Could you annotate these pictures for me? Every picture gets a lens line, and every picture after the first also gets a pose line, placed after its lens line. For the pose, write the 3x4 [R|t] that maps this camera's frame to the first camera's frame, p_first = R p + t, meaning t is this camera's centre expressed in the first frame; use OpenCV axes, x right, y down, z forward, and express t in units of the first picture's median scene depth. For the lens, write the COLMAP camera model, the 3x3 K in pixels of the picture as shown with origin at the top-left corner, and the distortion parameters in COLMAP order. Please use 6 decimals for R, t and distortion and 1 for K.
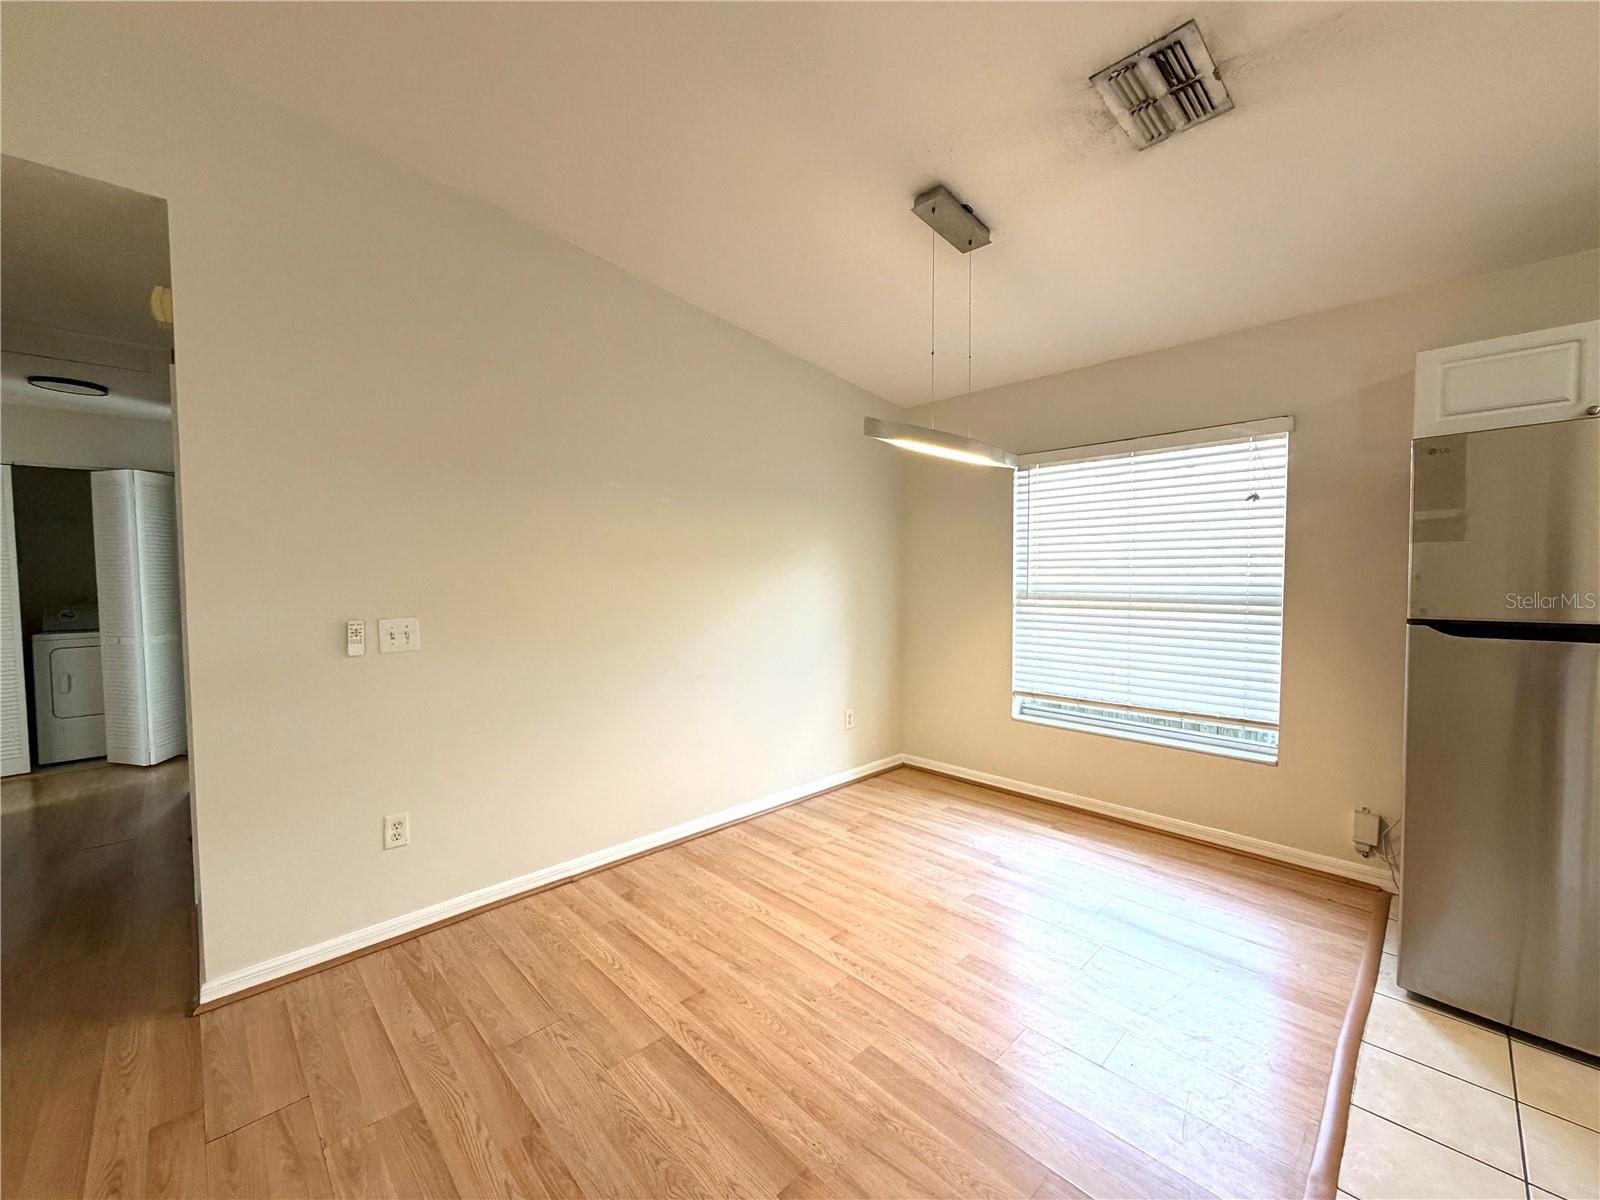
lens RADIAL K [[638.8, 0, 804.4], [0, 638.8, 599.9], [0, 0, 1]] dist [-0.000164, 0.000157]
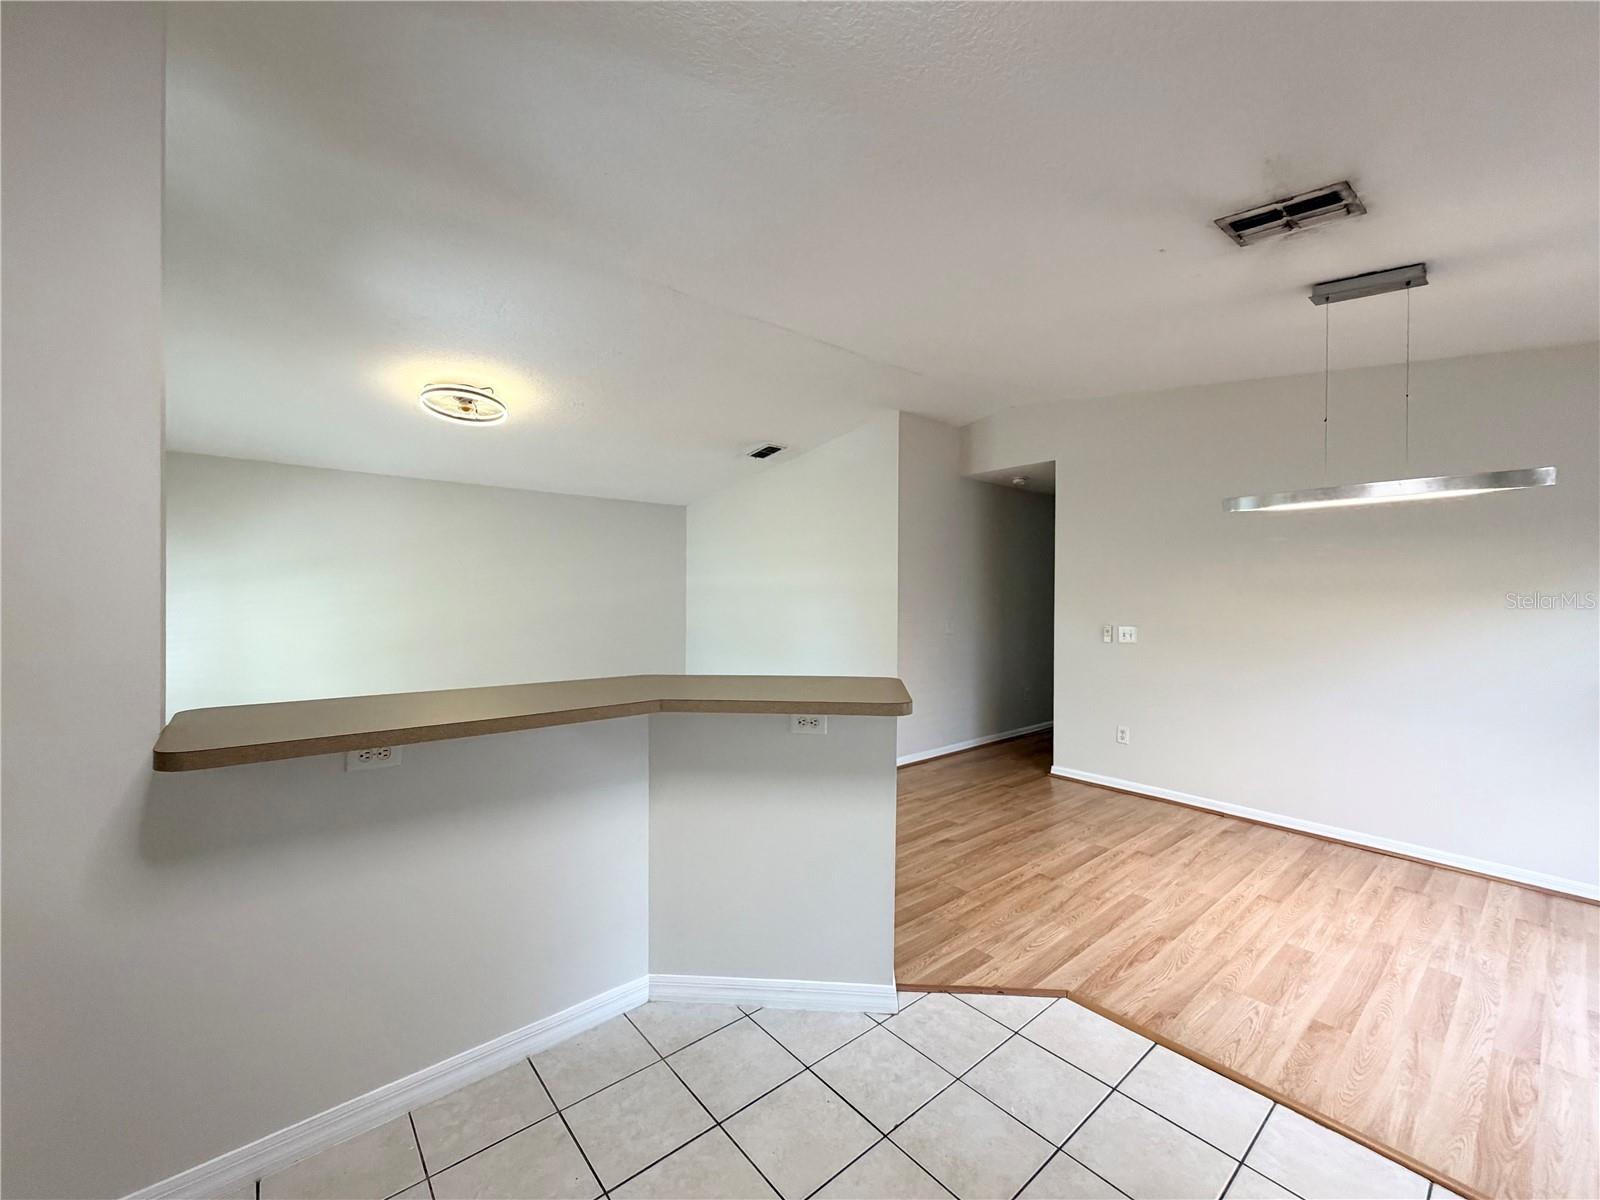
lens RADIAL K [[638.8, 0, 804.4], [0, 638.8, 599.9], [0, 0, 1]] dist [-0.000164, 0.000157]
pose [[-0.079098, 0.011105, -0.996805, 1.390530], [-0.046834, 0.998792, 0.014844, -0.035003], [0.995766, 0.047859, -0.078482, 0.167347]]
